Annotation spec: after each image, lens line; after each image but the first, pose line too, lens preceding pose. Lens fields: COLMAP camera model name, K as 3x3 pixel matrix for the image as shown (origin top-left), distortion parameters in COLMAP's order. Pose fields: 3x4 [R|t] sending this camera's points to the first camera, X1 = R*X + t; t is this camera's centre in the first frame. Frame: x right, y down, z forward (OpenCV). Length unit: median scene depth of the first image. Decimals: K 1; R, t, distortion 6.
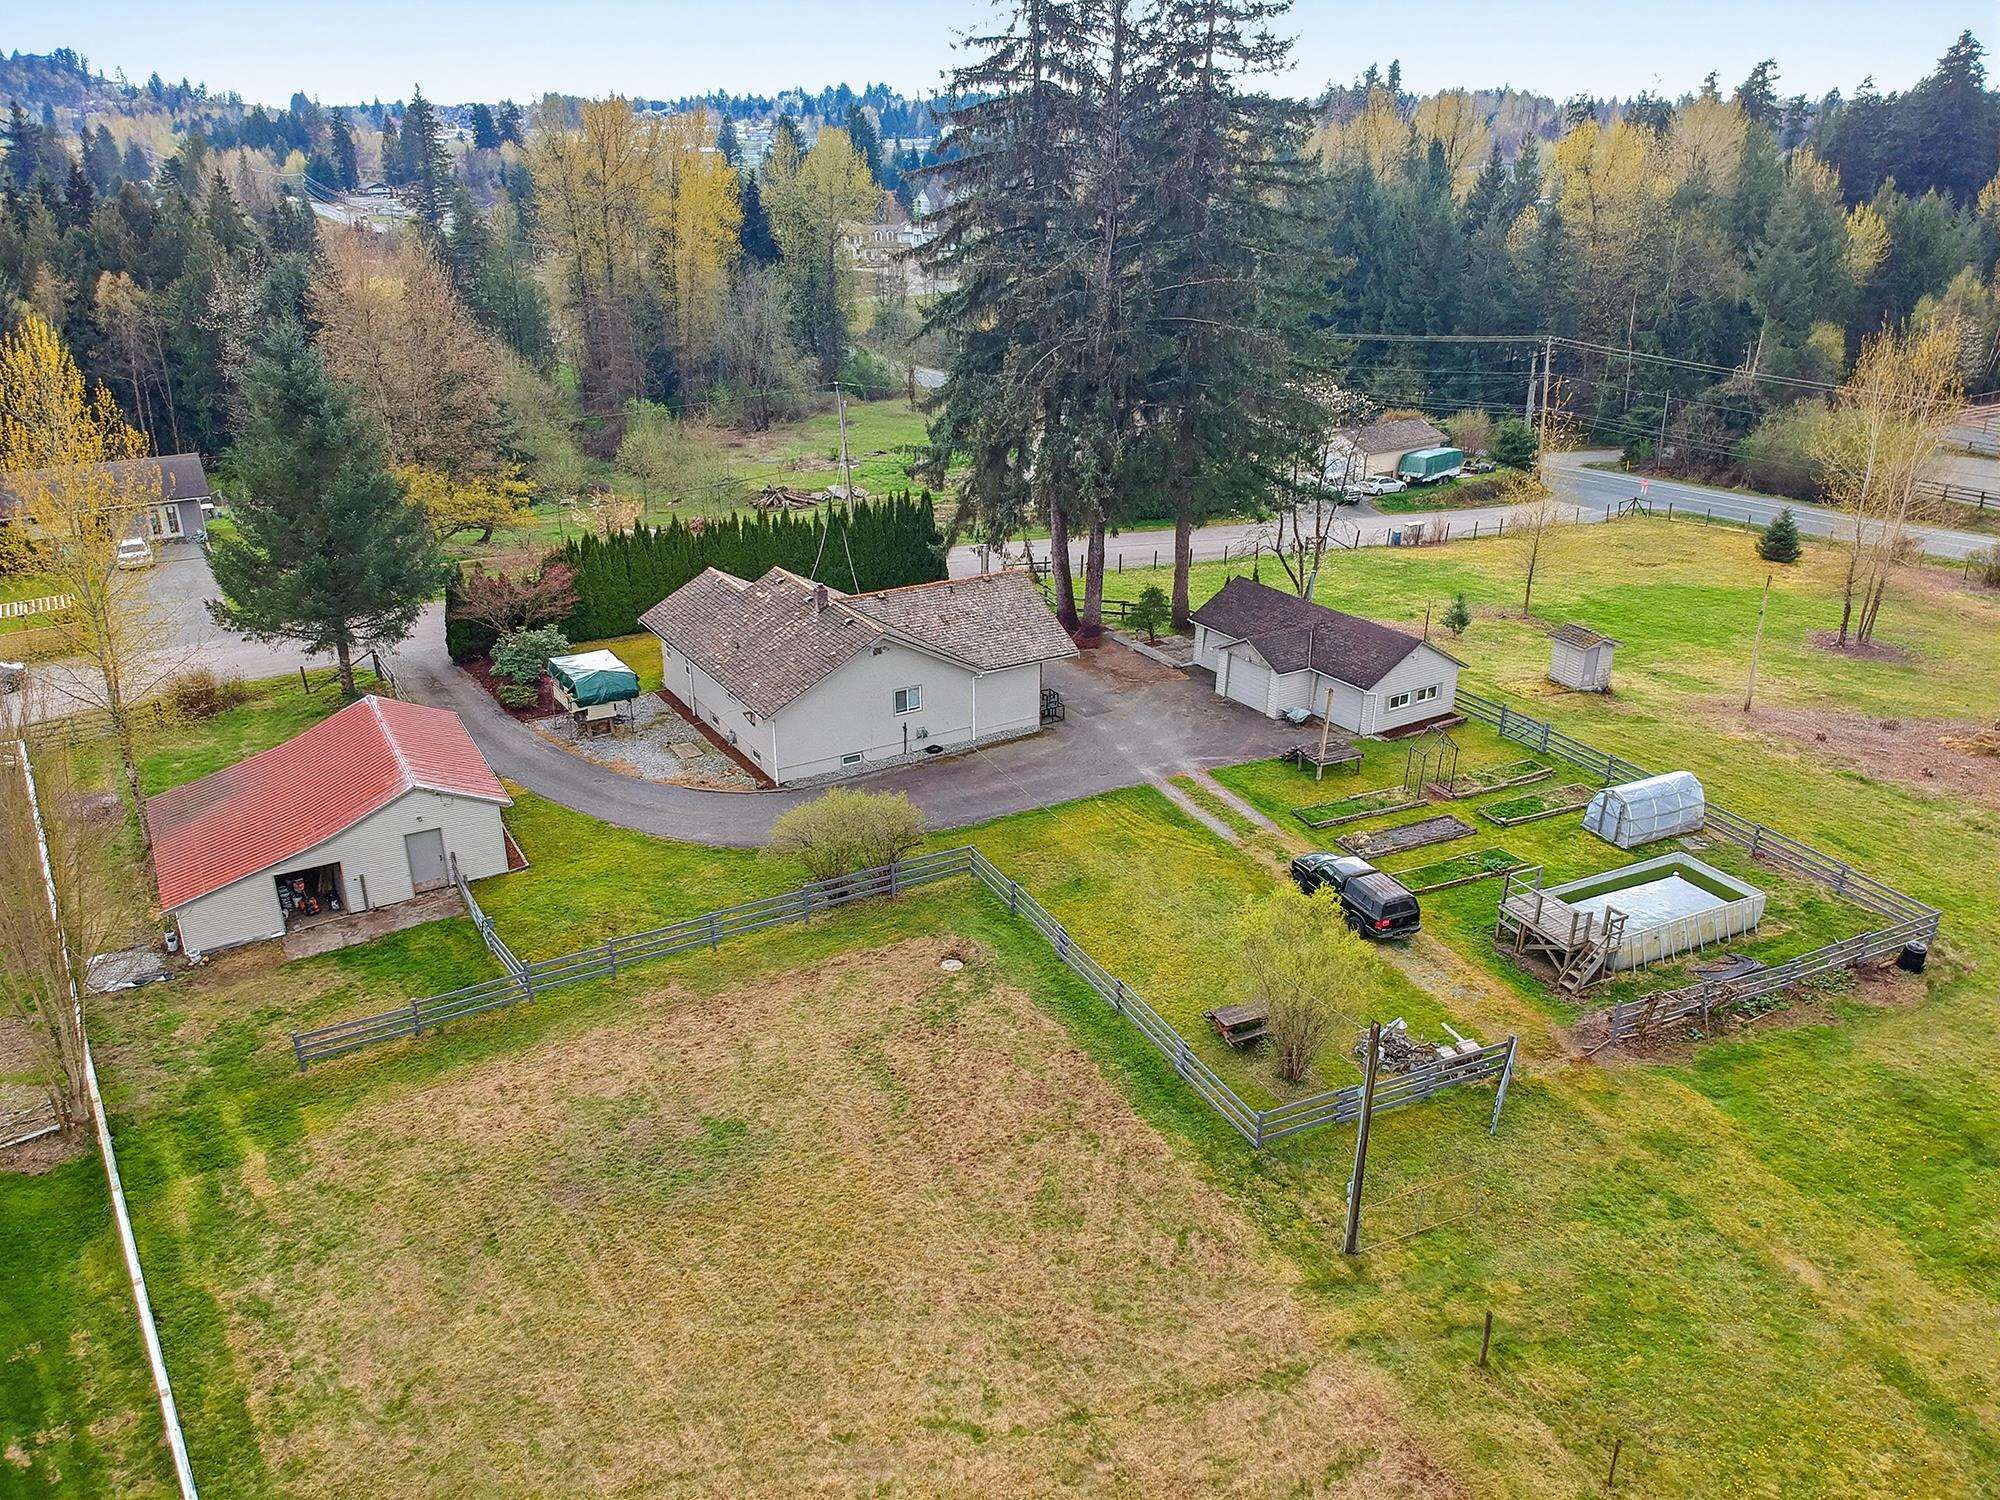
lens RADIAL K [[1493.3, 0, 1027.8], [0, 1493.3, 741.3], [0, 0, 1]] dist [0.084167, -0.187327]
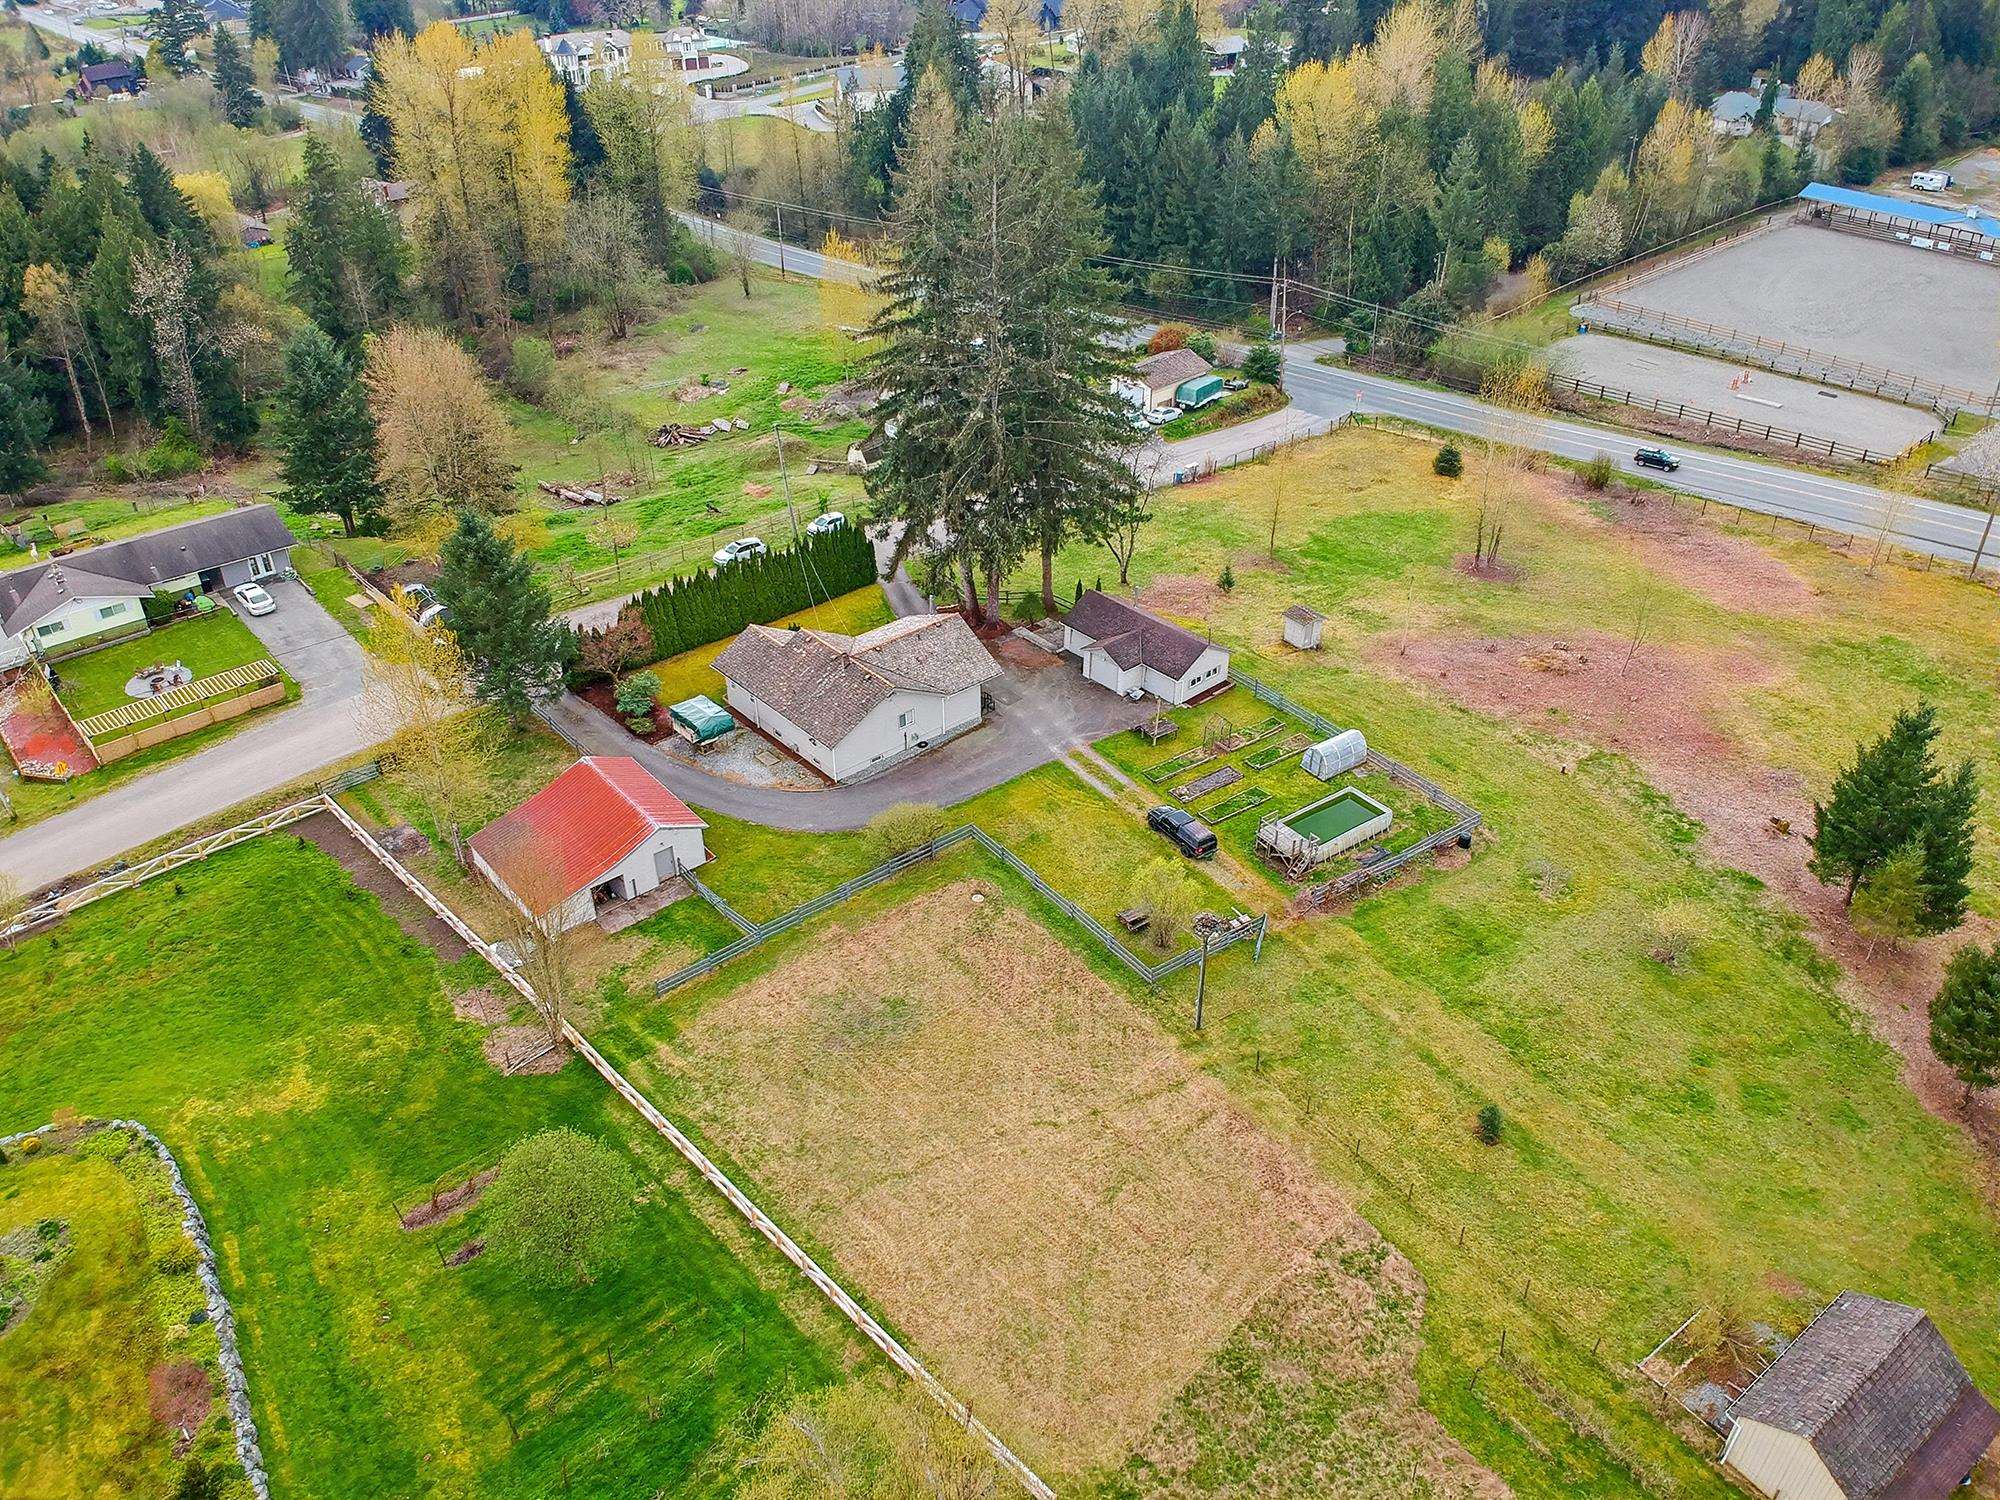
lens RADIAL K [[1483.3, 0, 1046.6], [0, 1483.3, 754.5], [0, 0, 1]] dist [0.105363, -0.201575]
pose [[0.984710, -0.093302, 0.147109, -0.189625], [0.064320, 0.979535, 0.190718, -0.319017], [-0.161893, -0.178340, 0.970559, -0.667911]]
